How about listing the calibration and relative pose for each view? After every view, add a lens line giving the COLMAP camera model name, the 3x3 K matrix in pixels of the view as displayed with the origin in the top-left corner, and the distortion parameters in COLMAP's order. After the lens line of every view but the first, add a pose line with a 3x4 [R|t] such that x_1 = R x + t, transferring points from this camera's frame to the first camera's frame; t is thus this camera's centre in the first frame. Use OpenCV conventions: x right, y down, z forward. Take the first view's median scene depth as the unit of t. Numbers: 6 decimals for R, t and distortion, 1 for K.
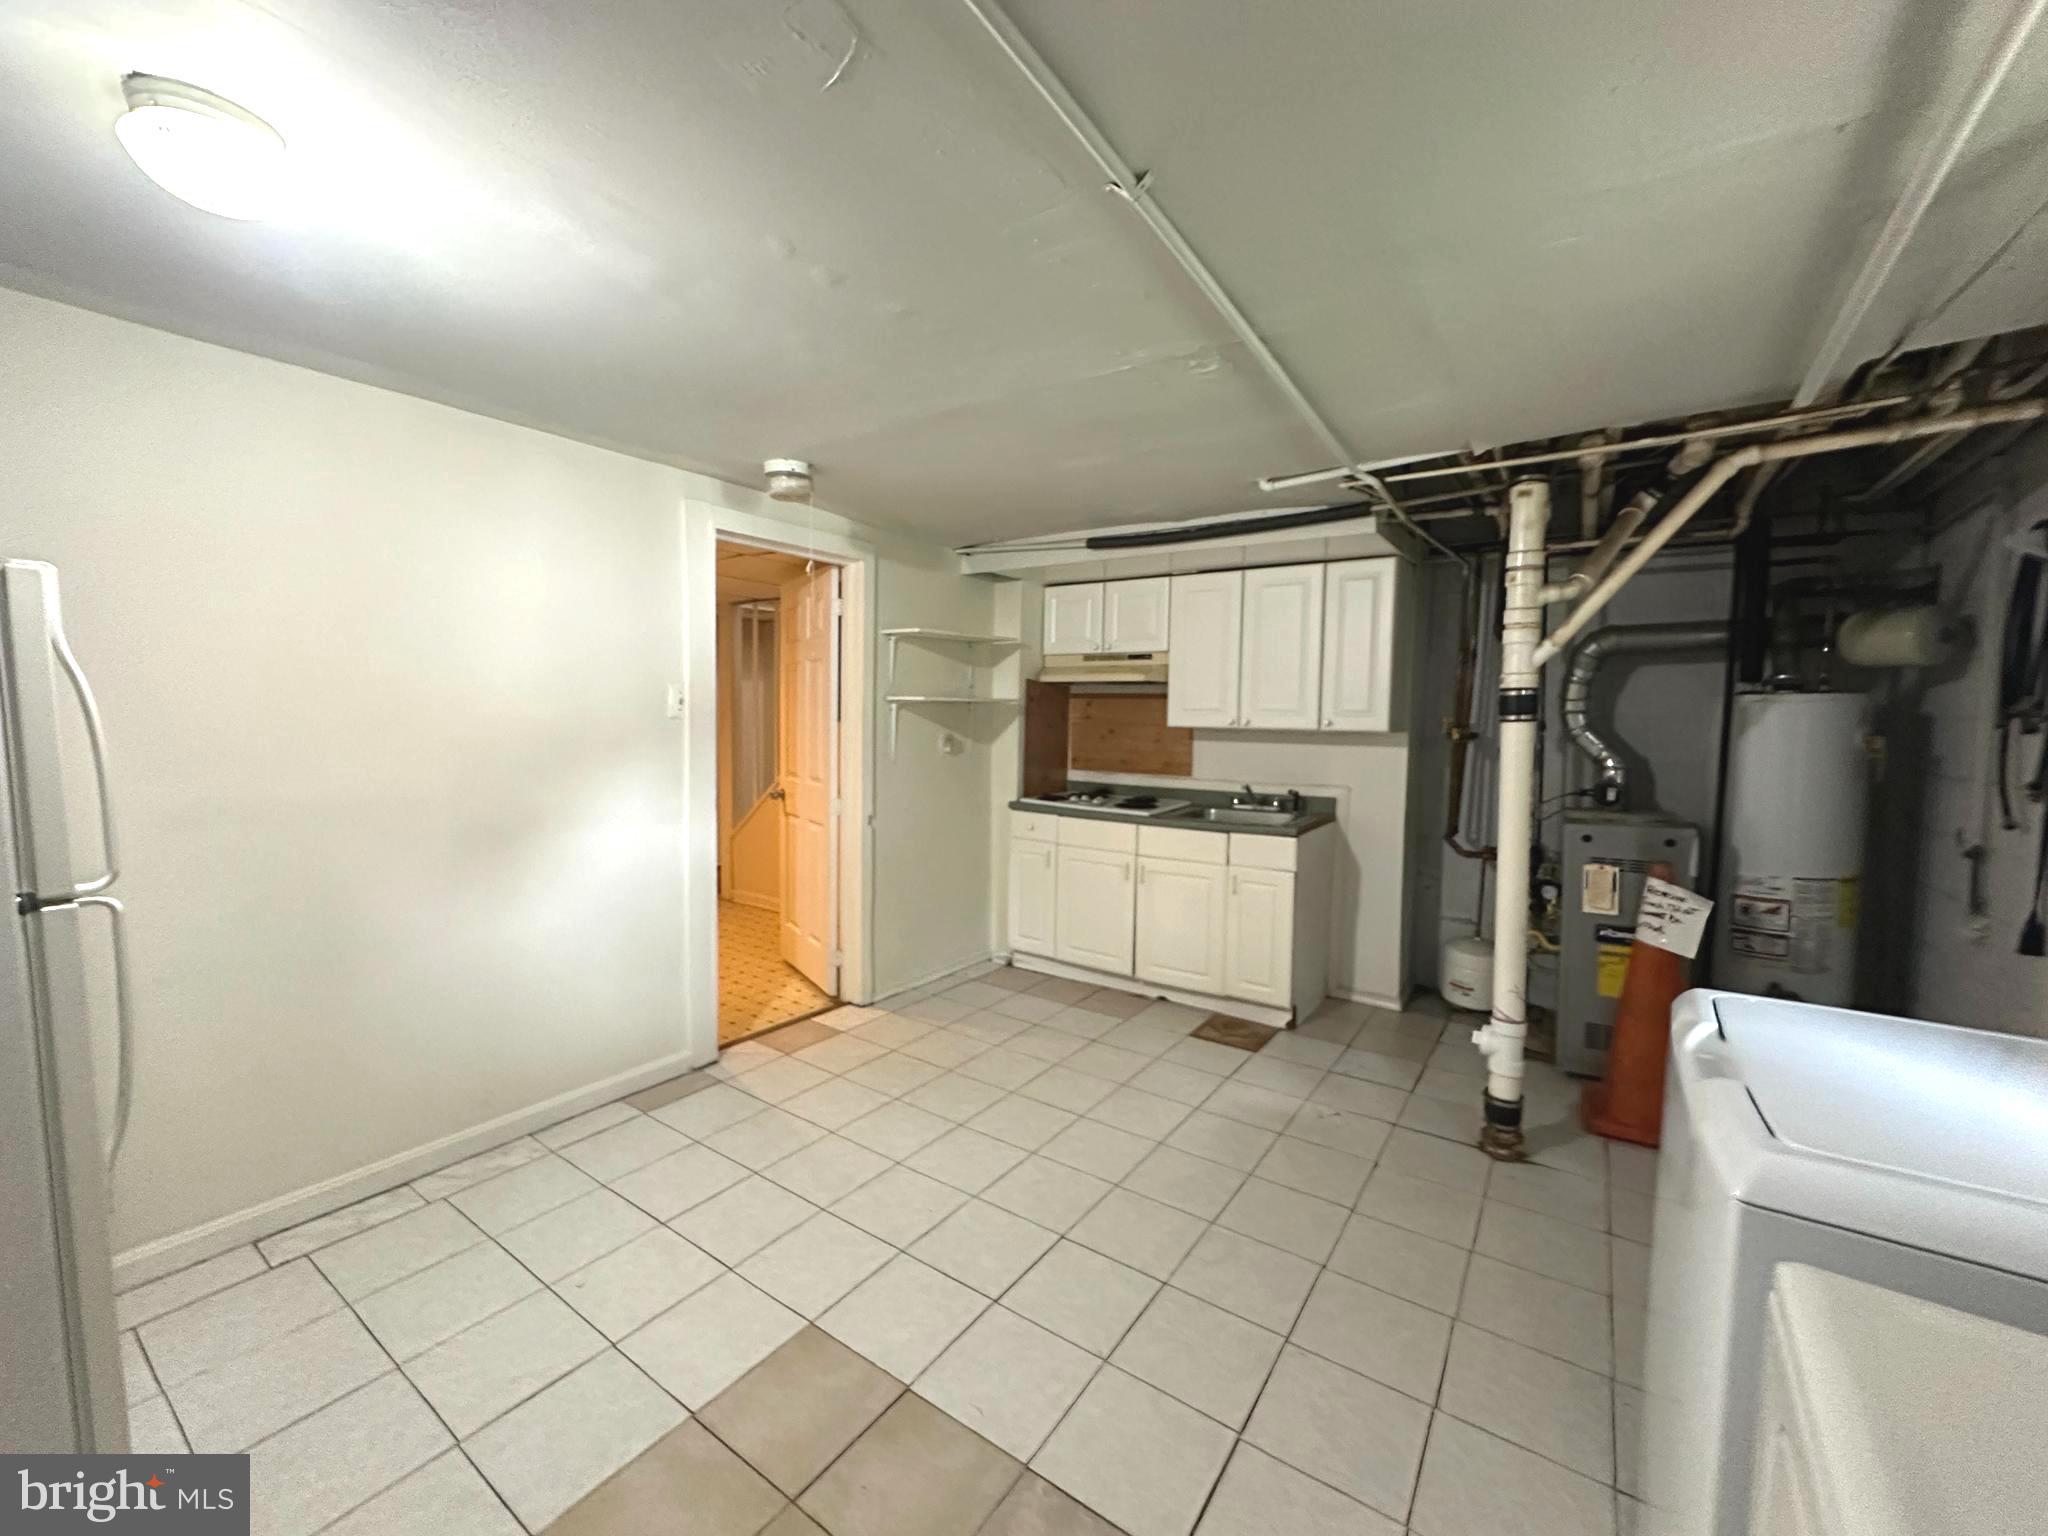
lens RADIAL K [[816.2, 0, 1025.0], [0, 816.2, 779.6], [0, 0, 1]] dist [-0.003910, 0.001183]
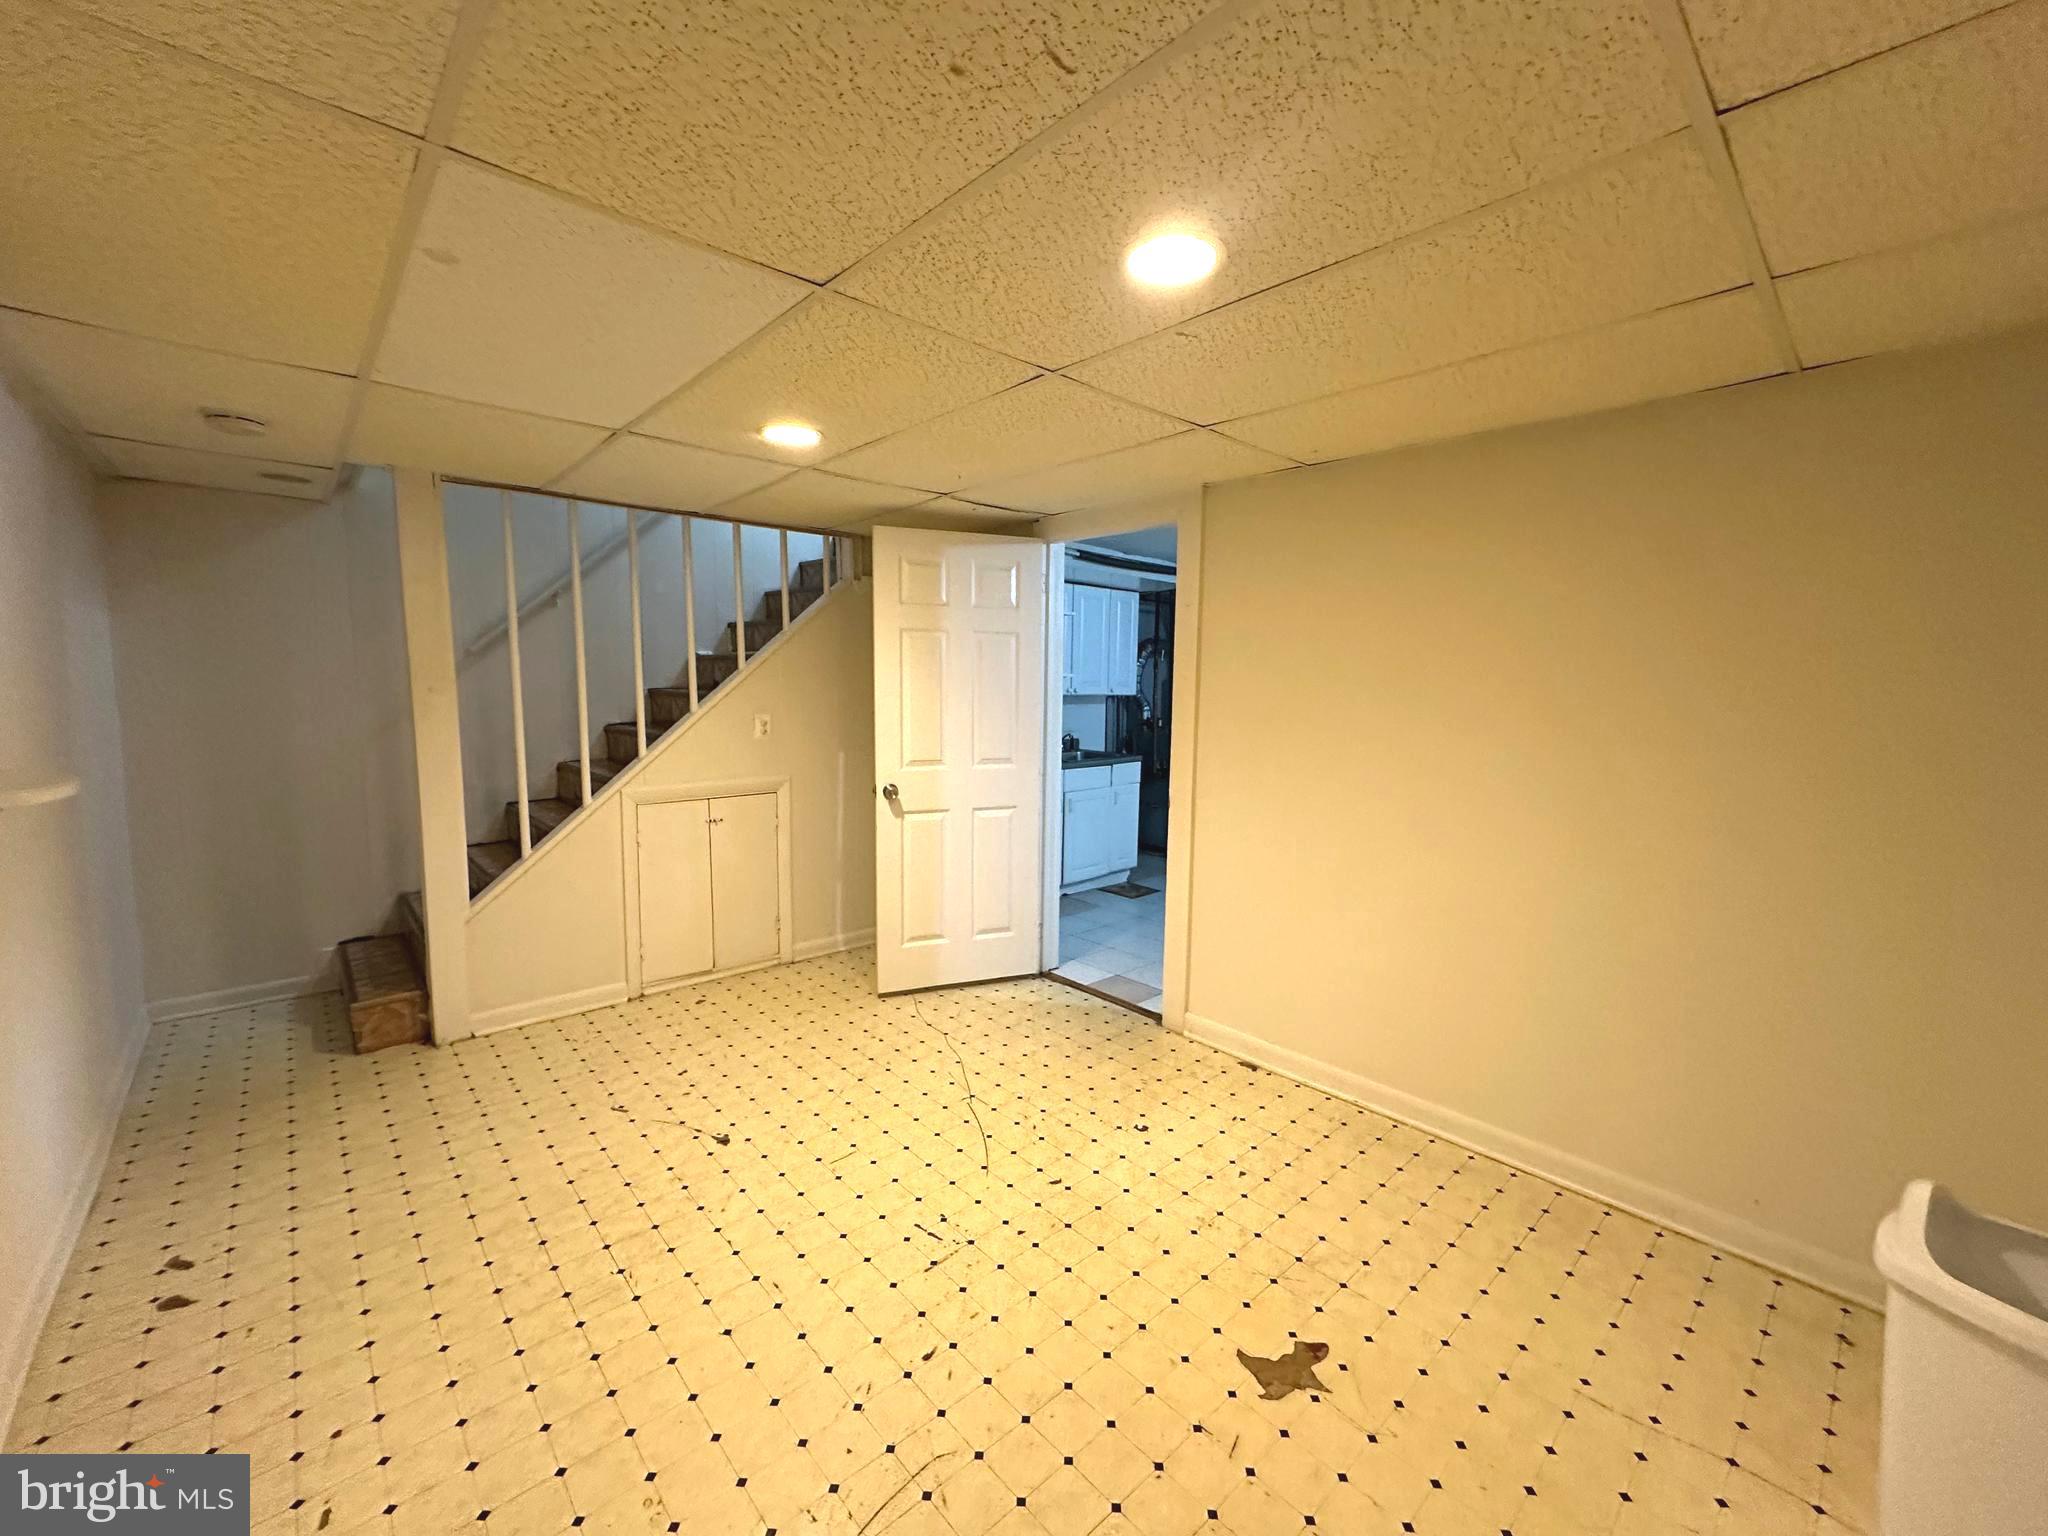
lens RADIAL K [[816.2, 0, 1025.4], [0, 816.2, 767.3], [0, 0, 1]] dist [-0.003910, 0.001183]
pose [[0.208557, -0.108268, 0.971999, -1.285414], [0.069293, 0.992992, 0.095738, -0.087346], [-0.975552, 0.047386, 0.214597, 0.857095]]
